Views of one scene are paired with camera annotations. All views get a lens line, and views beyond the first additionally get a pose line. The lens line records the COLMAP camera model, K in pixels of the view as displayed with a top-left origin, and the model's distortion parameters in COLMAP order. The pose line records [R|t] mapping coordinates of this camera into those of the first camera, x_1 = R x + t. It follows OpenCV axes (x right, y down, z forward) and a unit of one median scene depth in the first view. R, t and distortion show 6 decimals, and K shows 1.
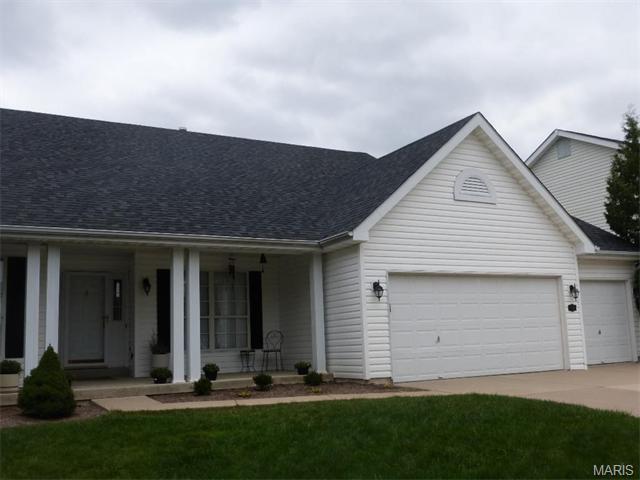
lens RADIAL K [[668.3, 0, 320.0], [0, 668.3, 240.0], [0, 0, 1]] dist [-0.038636, -0.023546]
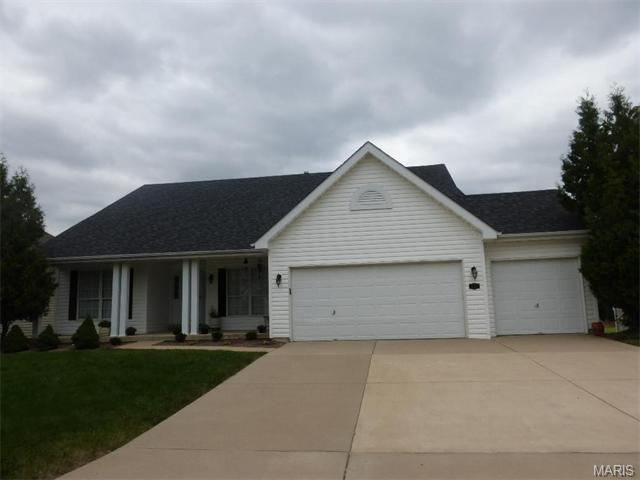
lens RADIAL K [[477.6, 0, 320.0], [0, 477.6, 240.0], [0, 0, 1]] dist [-0.035900, 0.000375]
pose [[0.787790, -0.075645, -0.611281, 0.811791], [0.092801, 0.995678, -0.003615, -0.002228], [0.608913, -0.053880, 0.791405, 0.200512]]
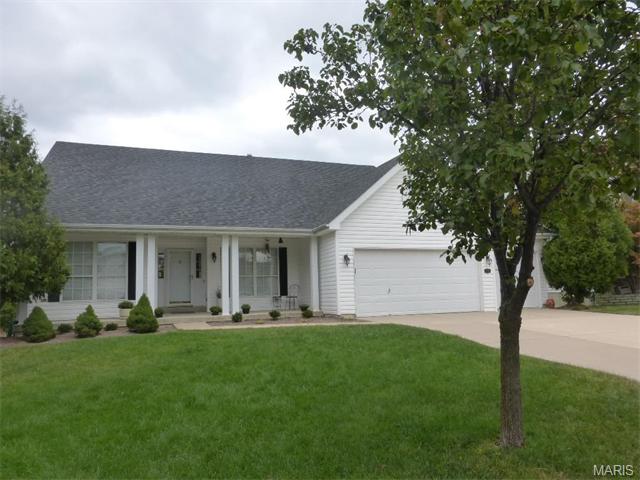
lens RADIAL K [[477.6, 0, 320.0], [0, 477.6, 240.0], [0, 0, 1]] dist [-0.035900, 0.000375]
pose [[0.990884, -0.007573, -0.134507, 0.174418], [0.013483, 0.998981, 0.043077, -0.023165], [0.134043, -0.044498, 0.989976, -0.145206]]
